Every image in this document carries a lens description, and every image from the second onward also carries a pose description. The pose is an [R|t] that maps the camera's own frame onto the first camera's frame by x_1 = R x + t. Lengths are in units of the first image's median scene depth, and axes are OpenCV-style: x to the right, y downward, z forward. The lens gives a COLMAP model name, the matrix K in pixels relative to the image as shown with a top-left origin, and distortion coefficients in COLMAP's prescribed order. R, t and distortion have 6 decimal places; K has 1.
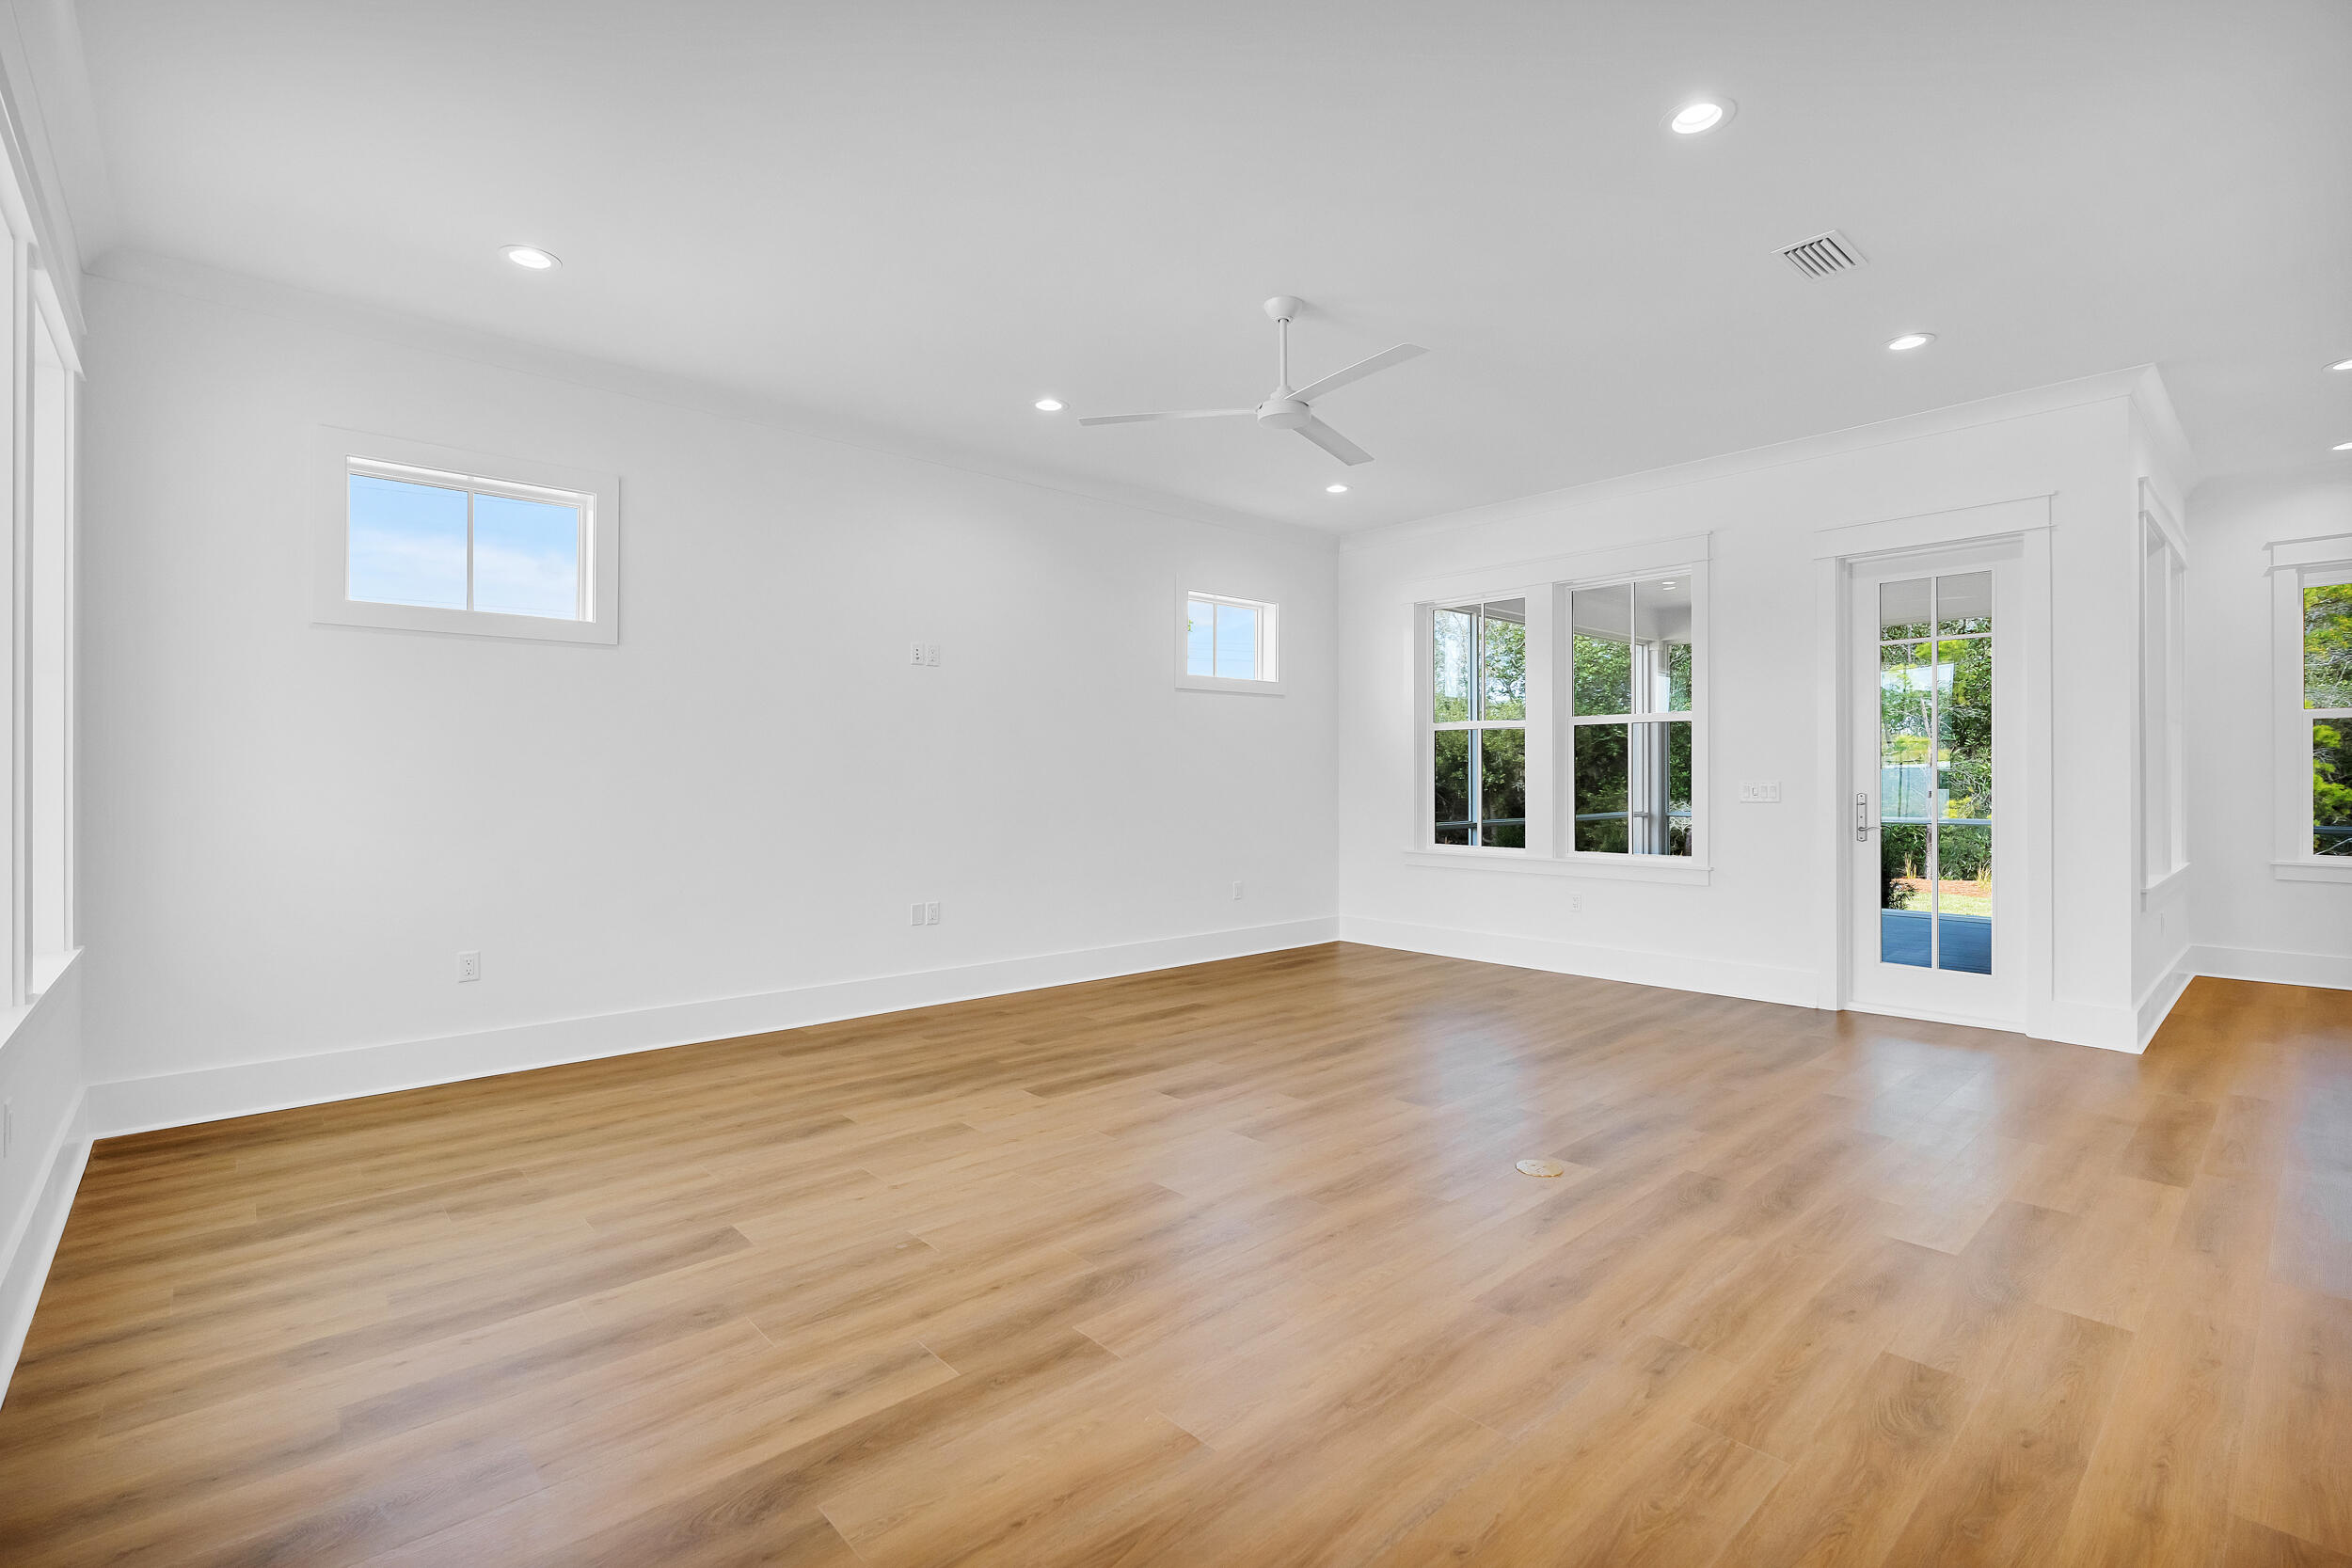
lens RADIAL K [[1054.6, 0, 1174.3], [0, 1054.6, 779.7], [0, 0, 1]] dist [-0.009063, 0.000282]
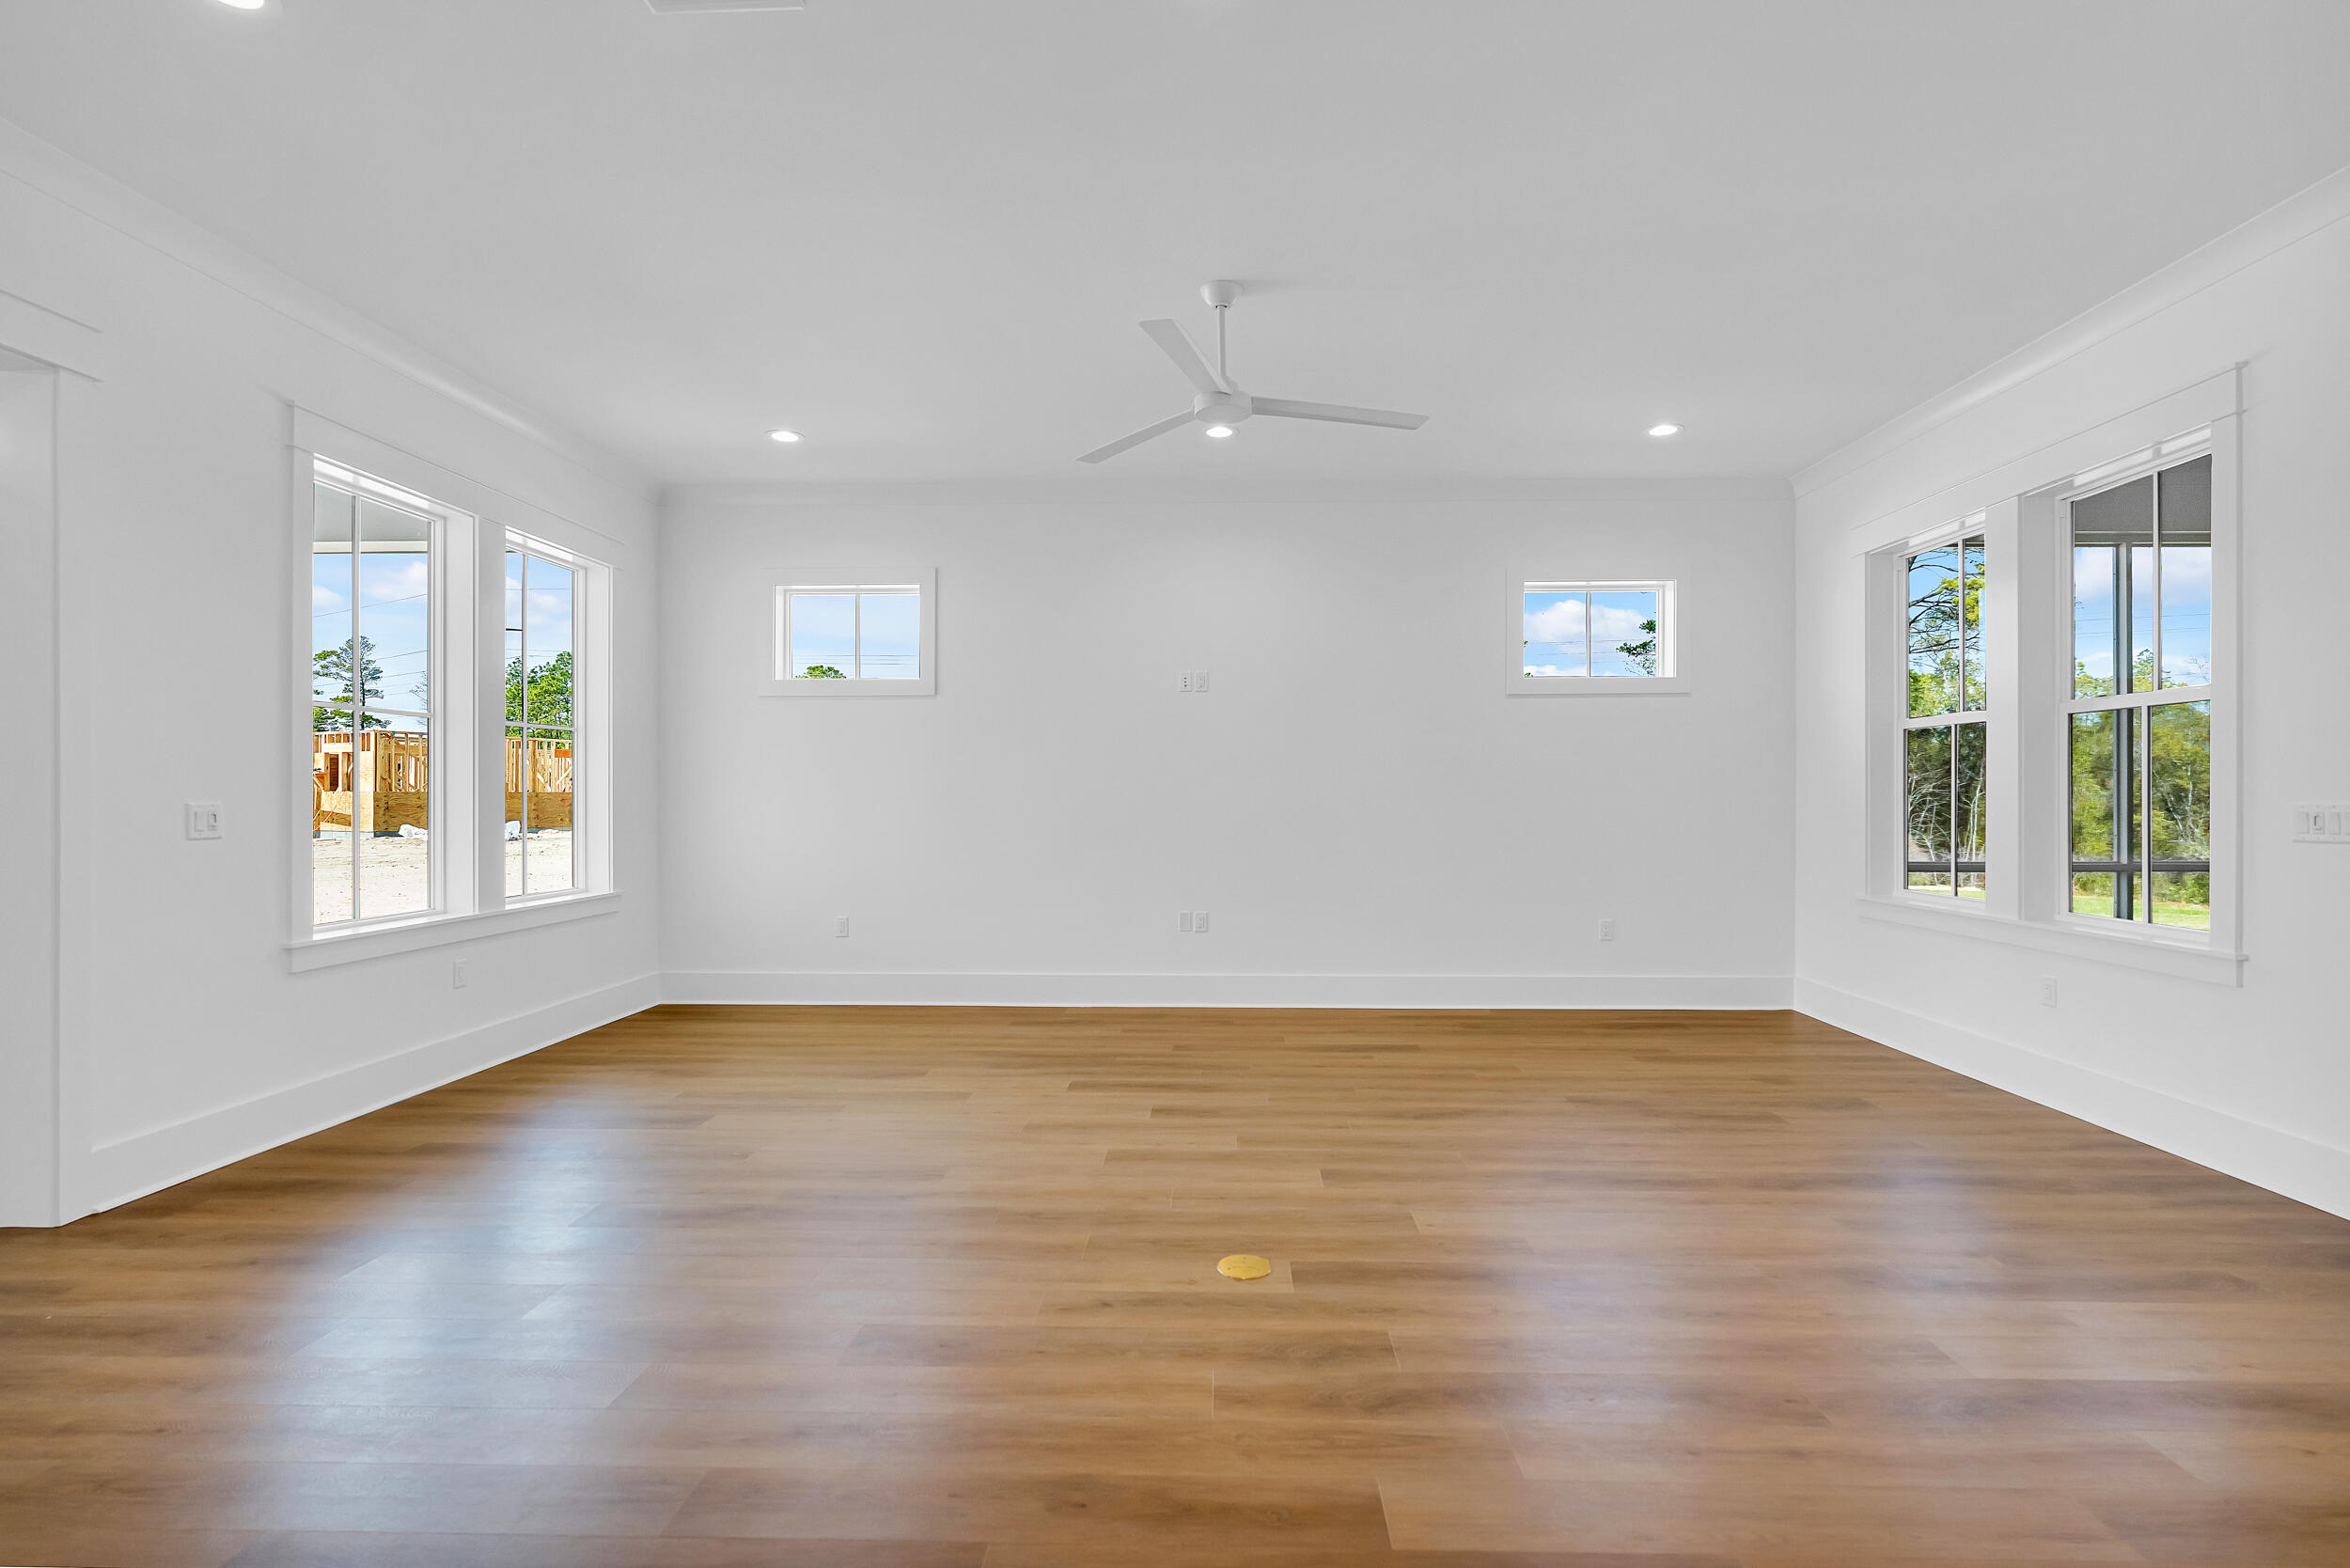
lens RADIAL K [[1053.8, 0, 1177.2], [0, 1053.8, 798.3], [0, 0, 1]] dist [-0.009063, 0.000282]
pose [[0.724924, 0.001807, -0.688827, 0.567608], [-0.001228, 0.999998, 0.001330, -0.000638], [0.688828, -0.000118, 0.724925, 0.234520]]
